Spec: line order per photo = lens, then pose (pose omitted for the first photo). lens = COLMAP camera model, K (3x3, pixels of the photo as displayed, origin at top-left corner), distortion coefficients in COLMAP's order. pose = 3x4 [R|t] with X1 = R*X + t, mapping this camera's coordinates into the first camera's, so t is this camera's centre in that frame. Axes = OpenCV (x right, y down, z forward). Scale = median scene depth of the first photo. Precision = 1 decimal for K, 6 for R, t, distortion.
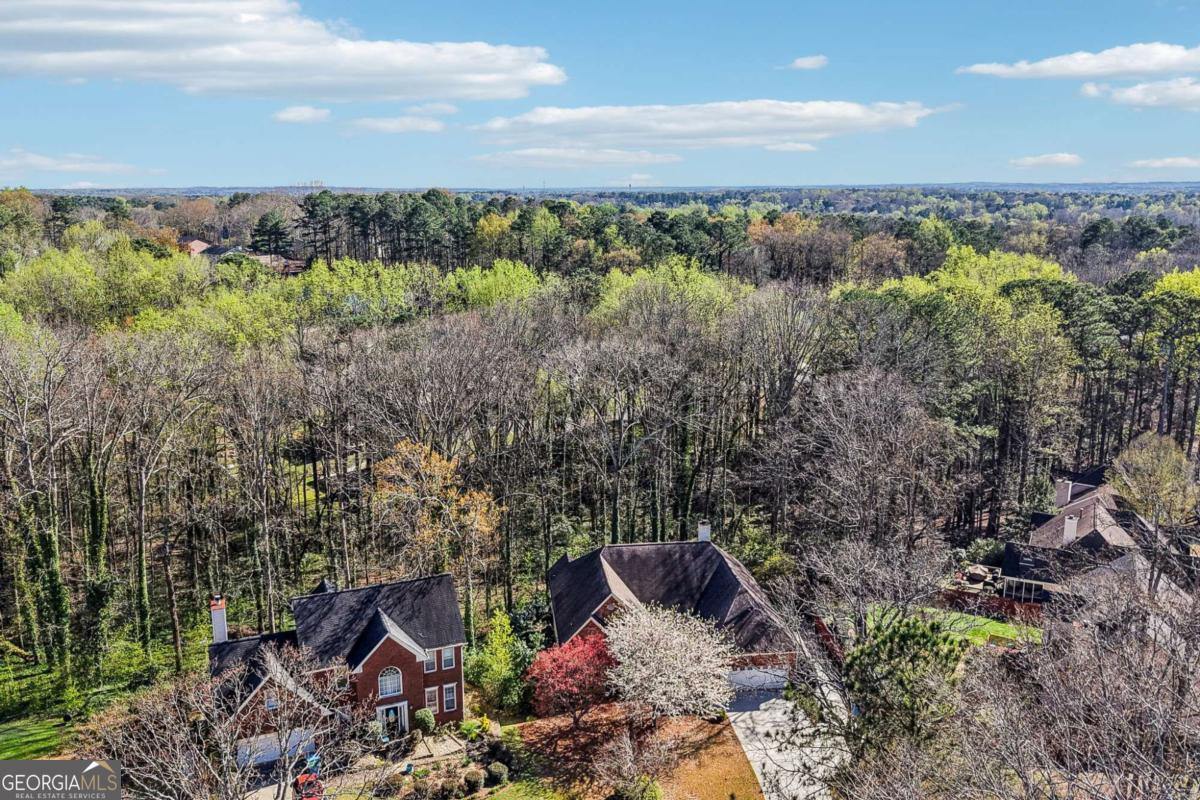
lens RADIAL K [[950.8, 0, 600.0], [0, 950.8, 400.0], [0, 0, 1]] dist [0.089590, -0.125995]
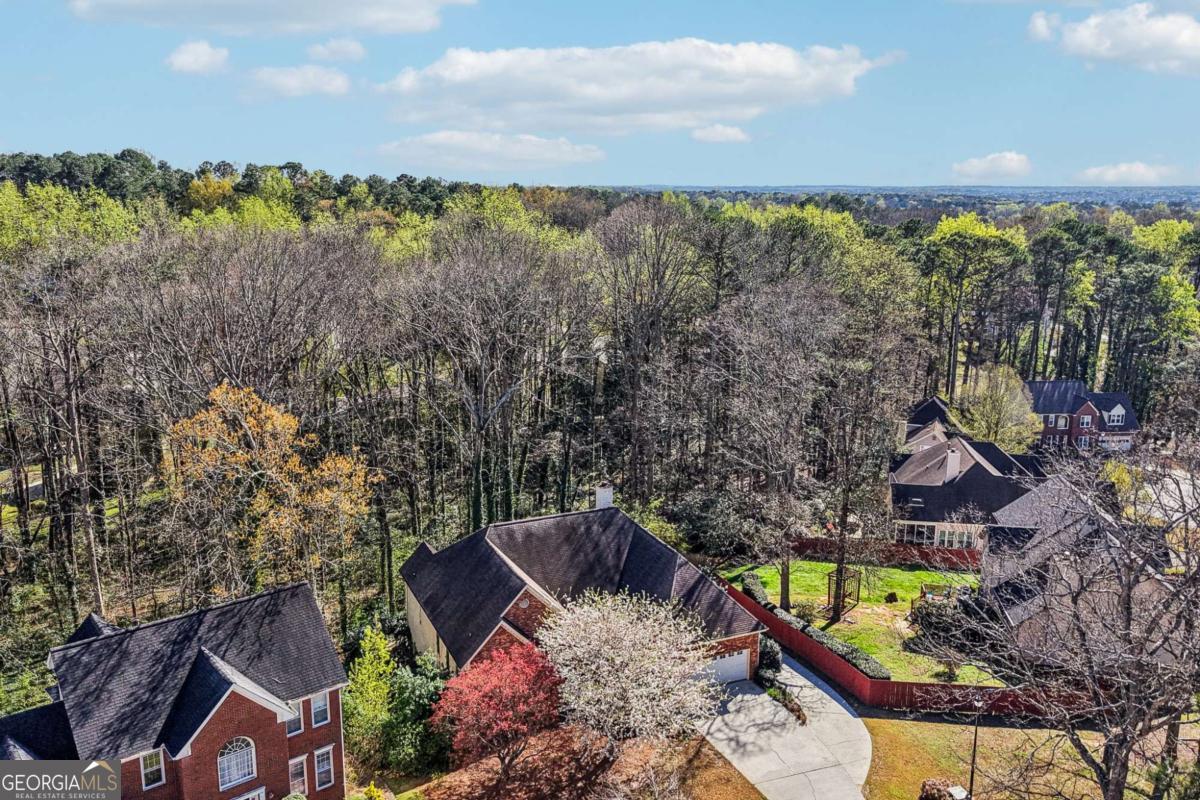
lens RADIAL K [[950.8, 0, 600.0], [0, 950.8, 400.0], [0, 0, 1]] dist [0.089590, -0.125995]
pose [[0.957097, -0.059107, 0.283675, -0.140589], [0.057045, 0.998251, 0.015533, 0.055390], [-0.284097, 0.001315, 0.958795, 0.295701]]
